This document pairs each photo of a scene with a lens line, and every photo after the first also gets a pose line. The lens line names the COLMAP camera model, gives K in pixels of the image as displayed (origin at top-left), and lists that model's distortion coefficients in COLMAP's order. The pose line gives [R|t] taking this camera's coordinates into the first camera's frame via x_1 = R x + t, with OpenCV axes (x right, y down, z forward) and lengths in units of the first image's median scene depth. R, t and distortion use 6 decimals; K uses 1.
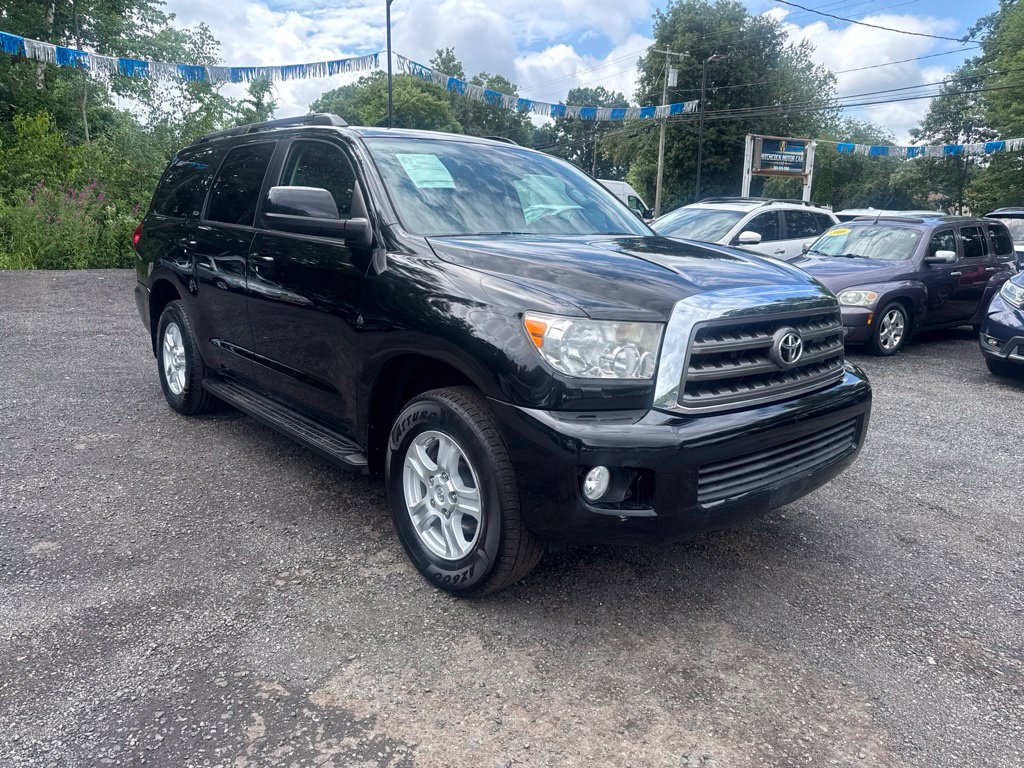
lens RADIAL K [[727.7, 0, 496.5], [0, 727.7, 372.0], [0, 0, 1]] dist [0.026145, -0.030507]
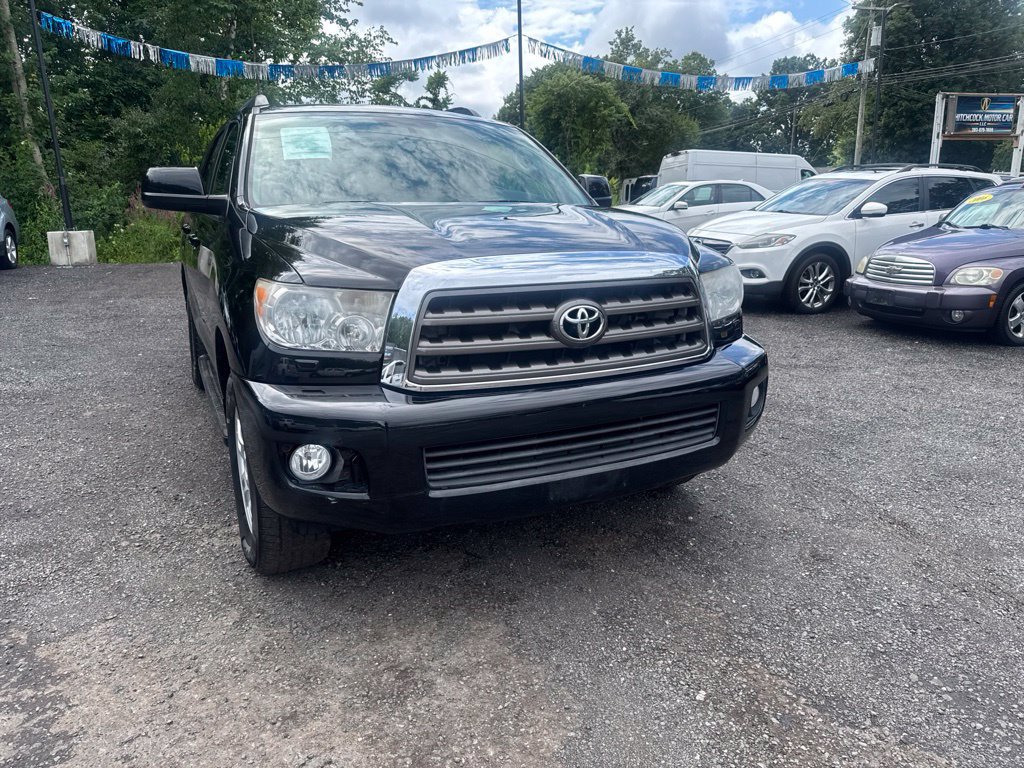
lens RADIAL K [[727.7, 0, 503.4], [0, 727.7, 379.9], [0, 0, 1]] dist [0.026145, -0.030507]
pose [[0.967019, 0.024372, -0.253535, 0.364618], [-0.017892, 0.999452, 0.027833, 0.009280], [0.254075, -0.022379, 0.966926, 0.090201]]
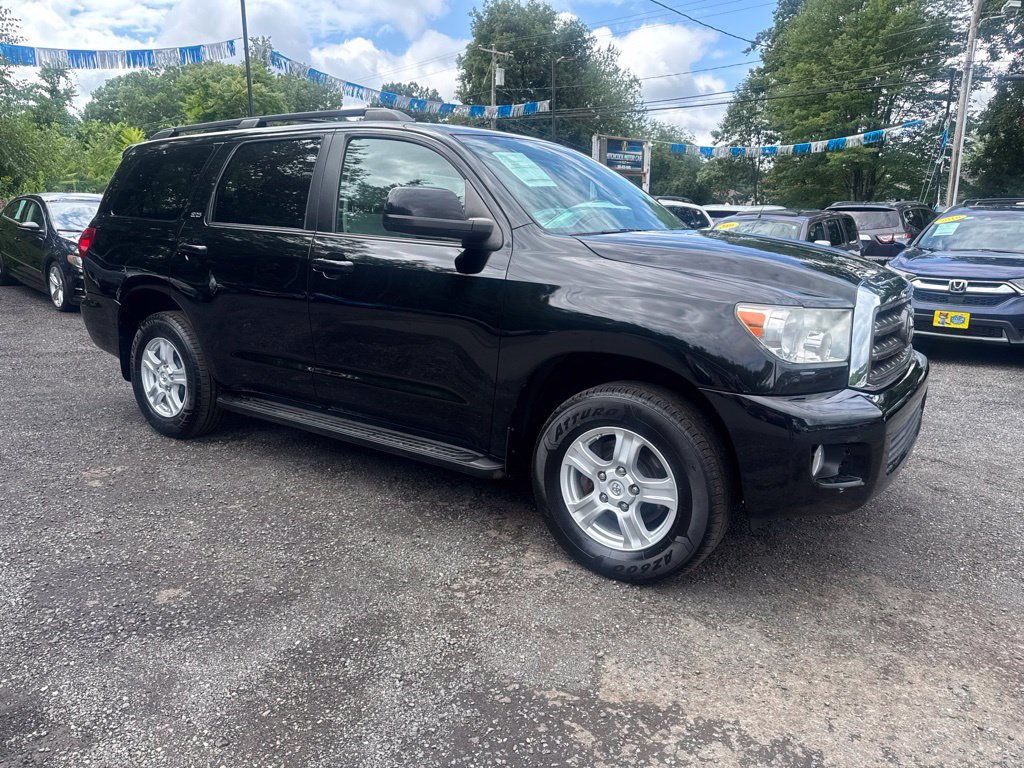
lens RADIAL K [[727.7, 0, 501.5], [0, 727.7, 383.8], [0, 0, 1]] dist [0.026145, -0.030507]
pose [[0.967569, -0.067437, 0.243437, -0.337574], [0.062830, 0.997668, 0.026653, -0.011286], [-0.244667, -0.010493, 0.969550, 0.036124]]
